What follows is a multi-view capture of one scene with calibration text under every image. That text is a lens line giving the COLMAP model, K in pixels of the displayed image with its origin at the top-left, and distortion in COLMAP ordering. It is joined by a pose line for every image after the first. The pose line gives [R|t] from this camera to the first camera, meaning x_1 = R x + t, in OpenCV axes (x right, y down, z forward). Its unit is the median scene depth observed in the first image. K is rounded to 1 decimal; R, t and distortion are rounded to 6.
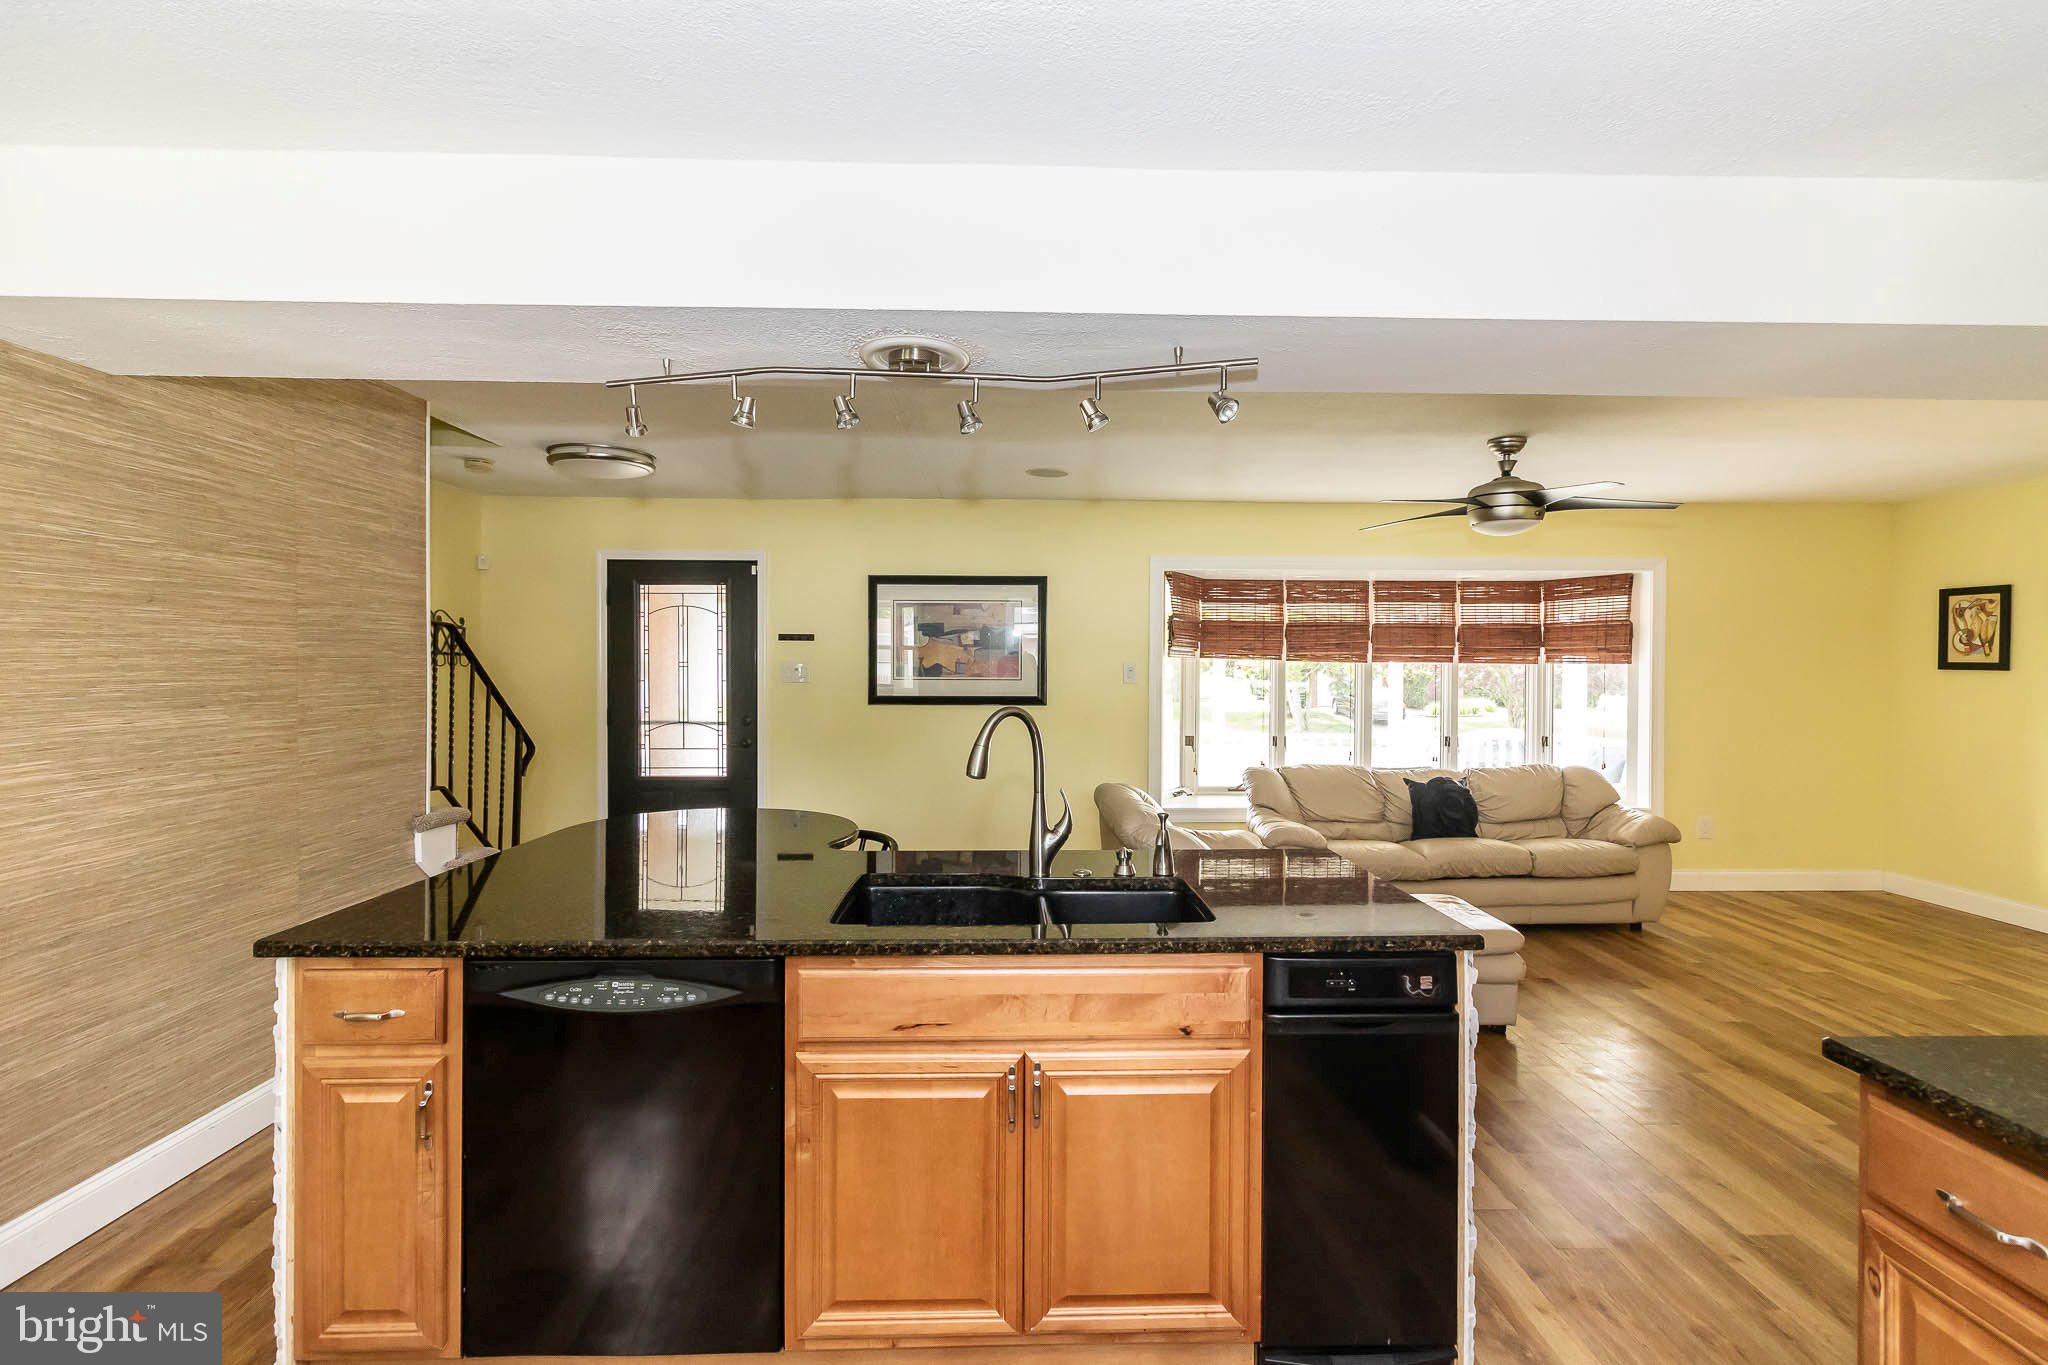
lens RADIAL K [[938.3, 0, 1024.0], [0, 938.3, 679.5], [0, 0, 1]] dist [0.002569, -0.000140]
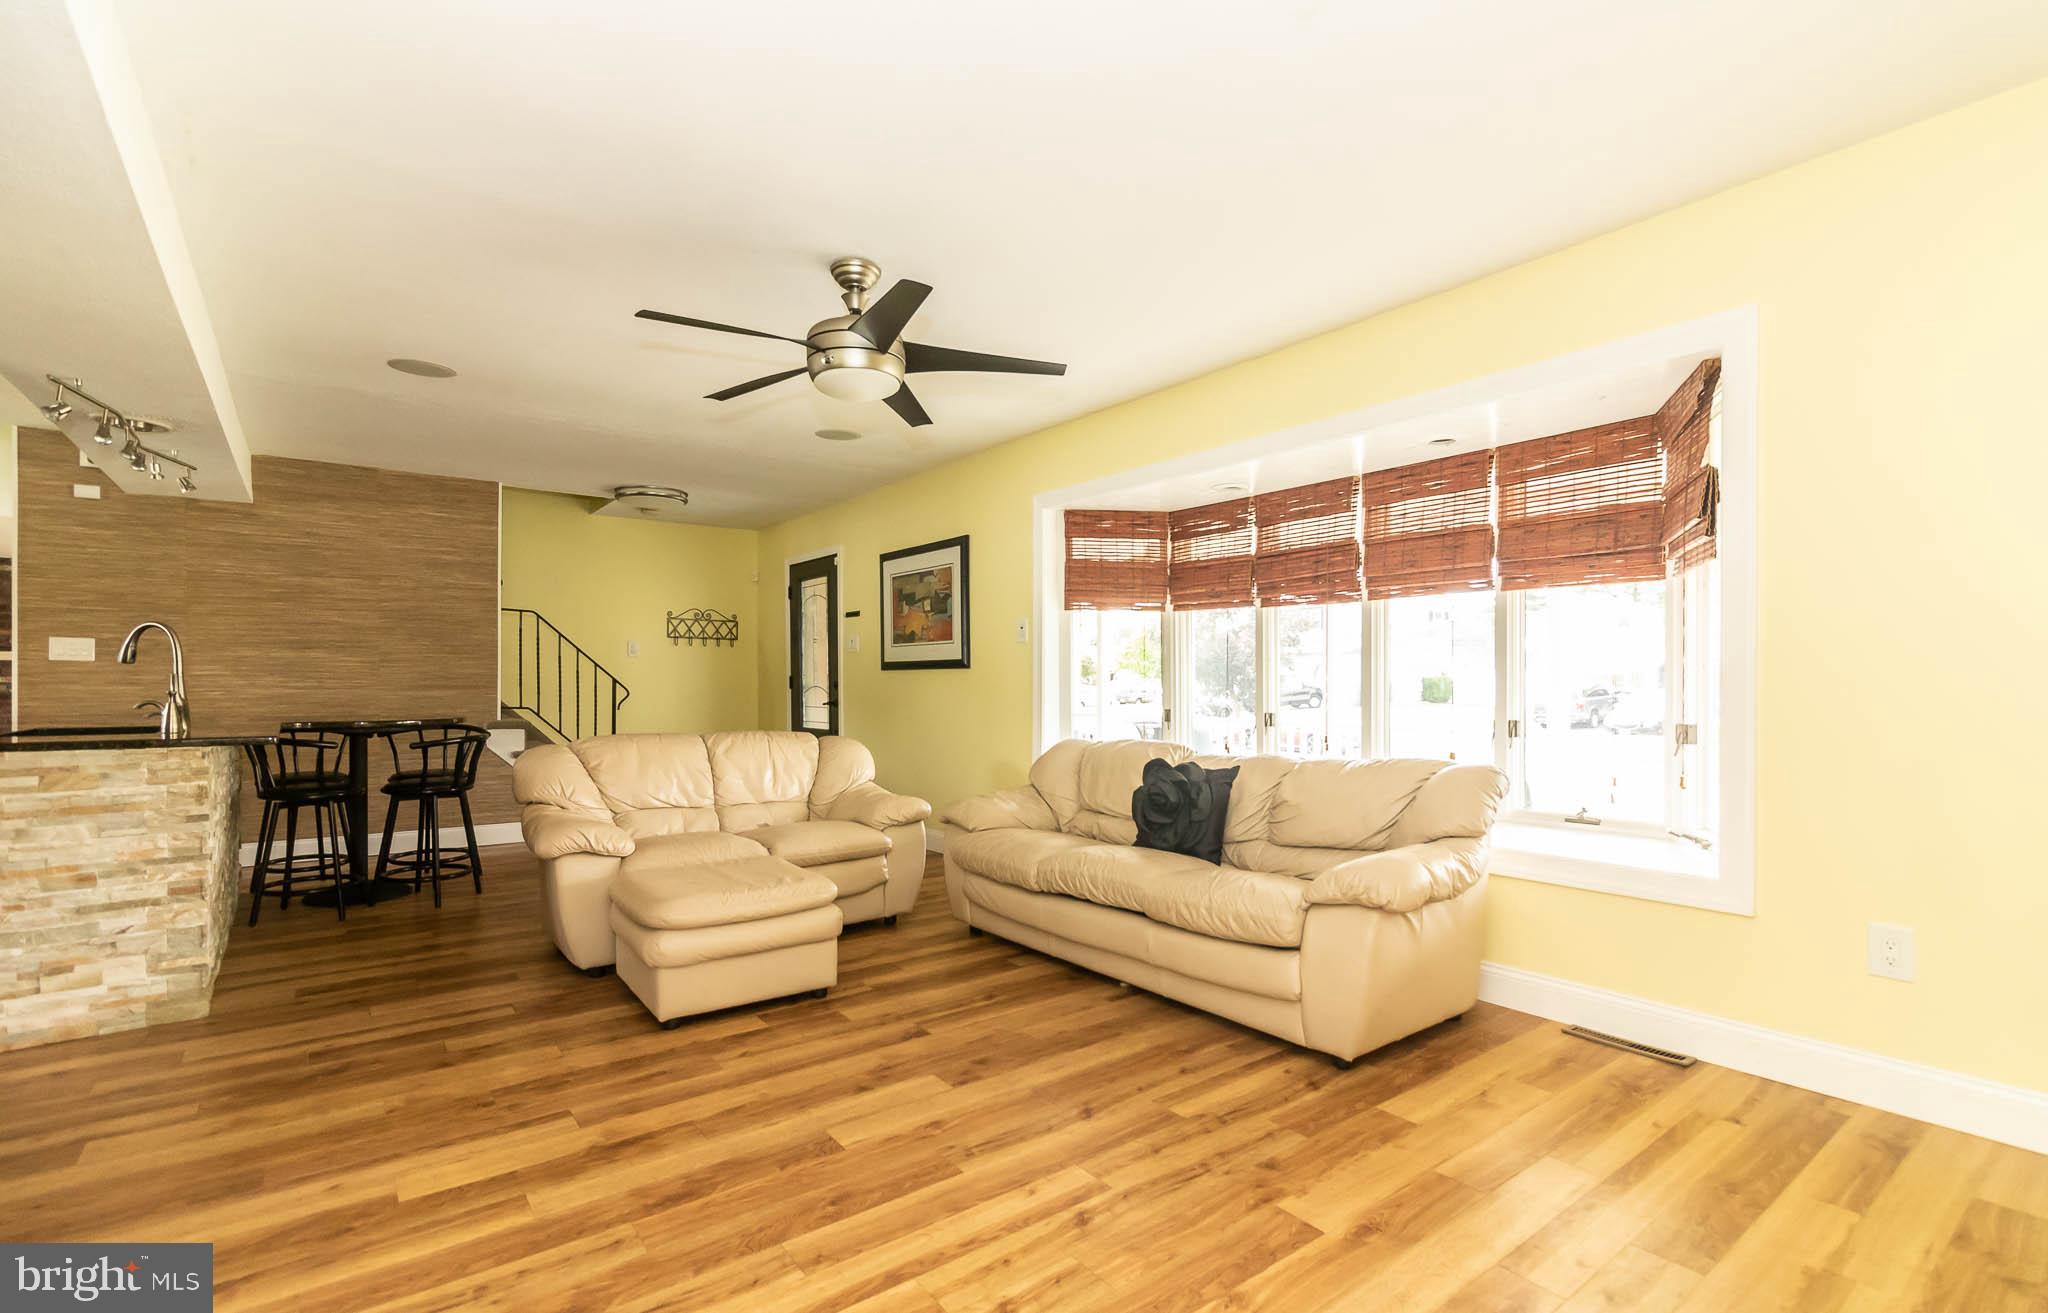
lens RADIAL K [[936.3, 0, 1010.5], [0, 936.3, 687.1], [0, 0, 1]] dist [0.000744, 0.001288]
pose [[0.590986, 0.000028, -0.806682, 0.868897], [-0.009661, 0.999929, -0.007042, 0.055864], [0.806624, 0.011955, 0.590944, 0.495013]]
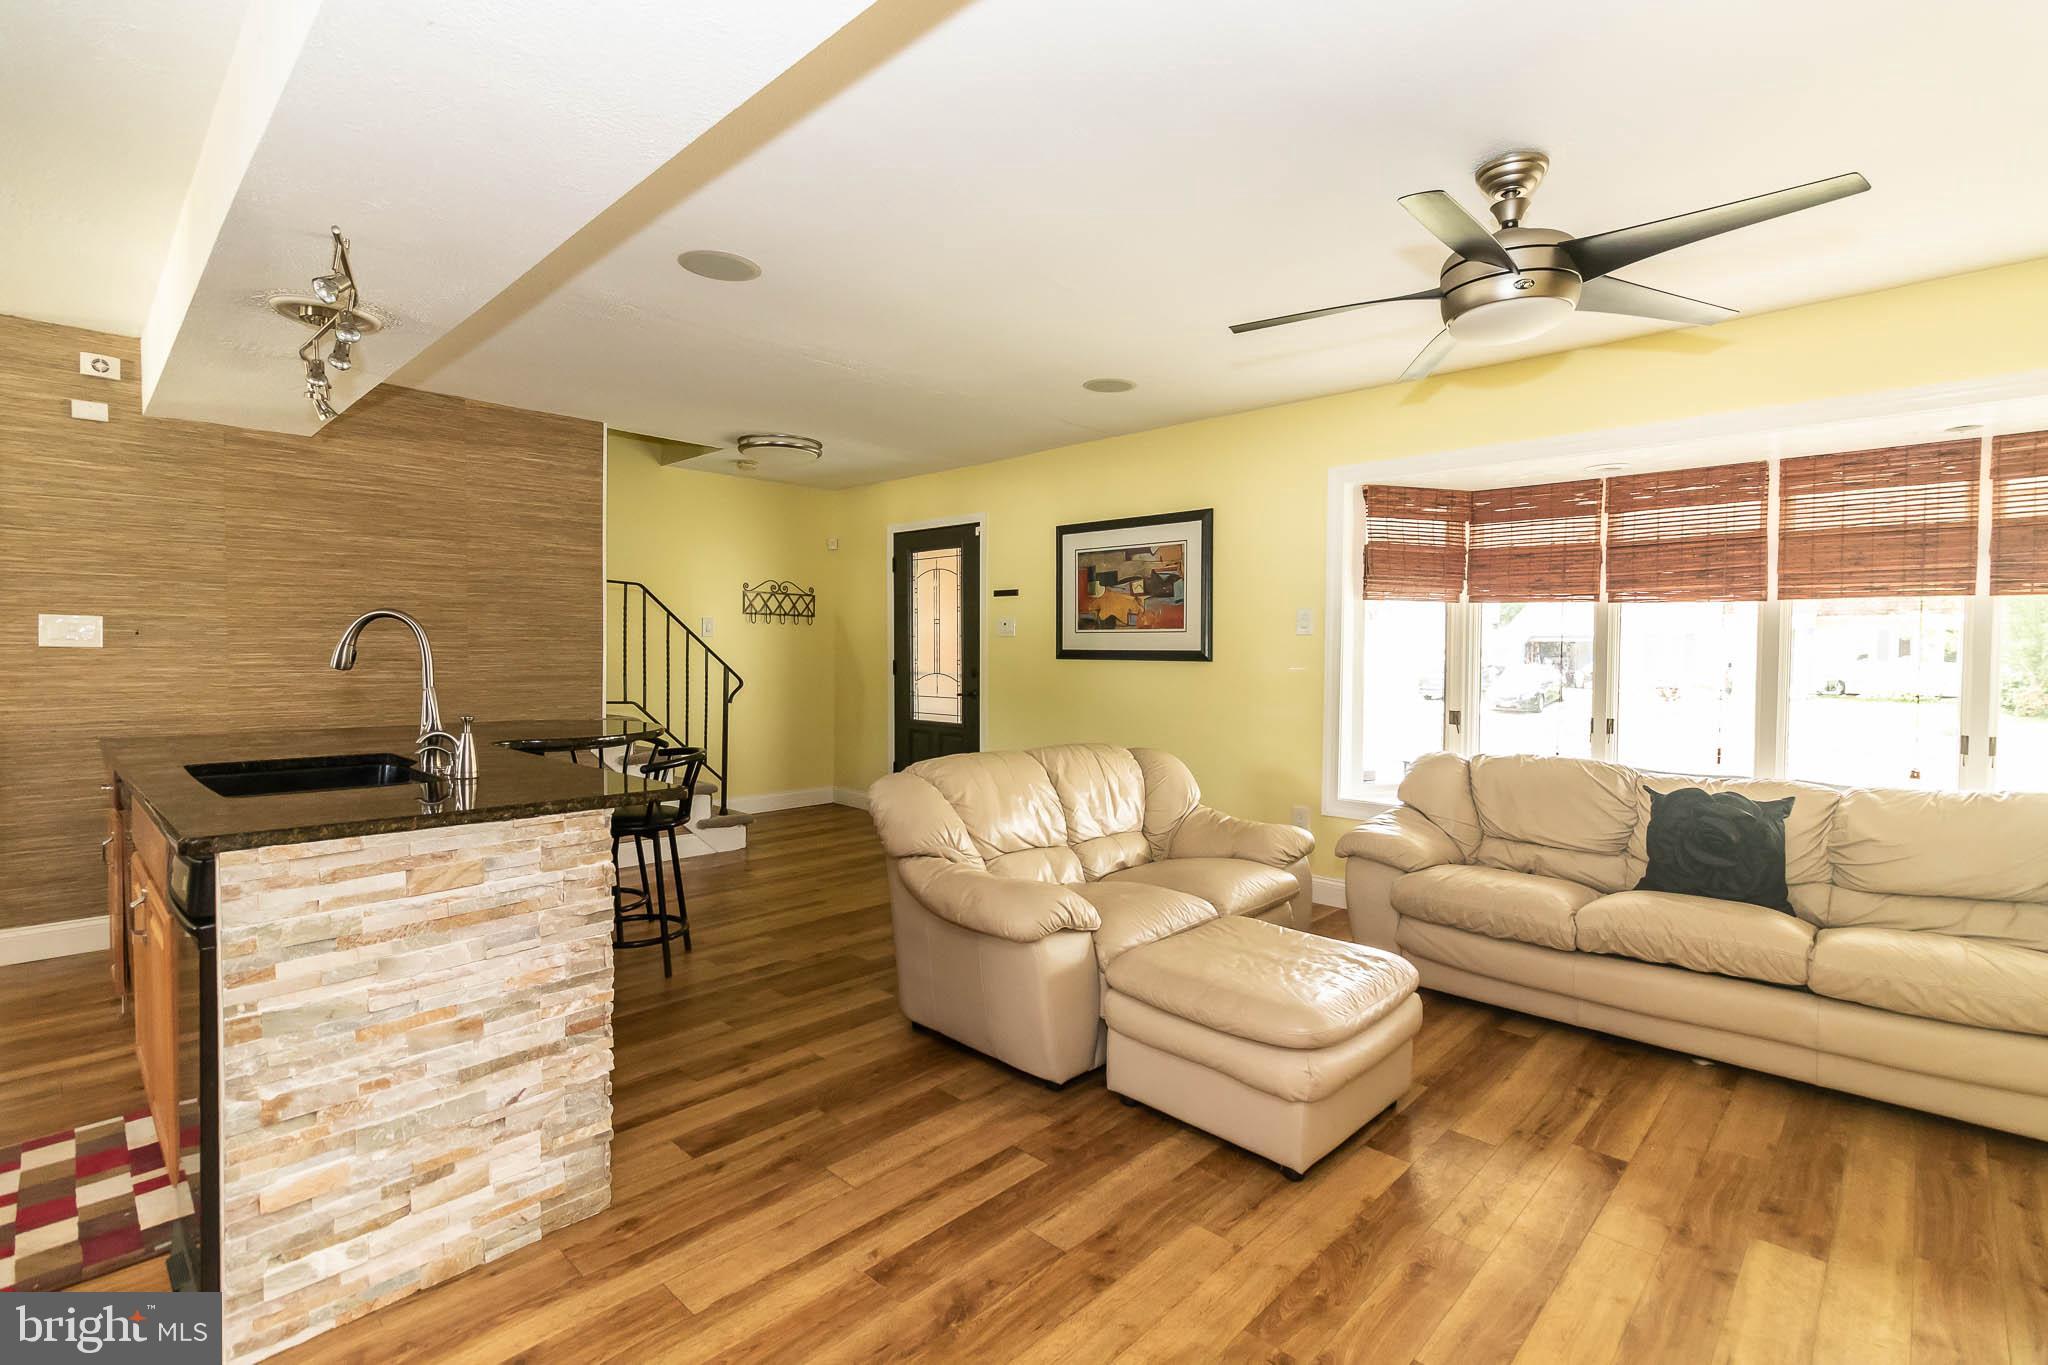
lens RADIAL K [[938.3, 0, 1020.2], [0, 938.3, 676.4], [0, 0, 1]] dist [0.002569, -0.000140]
pose [[0.710530, 0.021987, -0.703323, 0.523660], [-0.015808, 0.999758, 0.015284, 0.032382], [0.703489, 0.000258, 0.710706, 0.295916]]
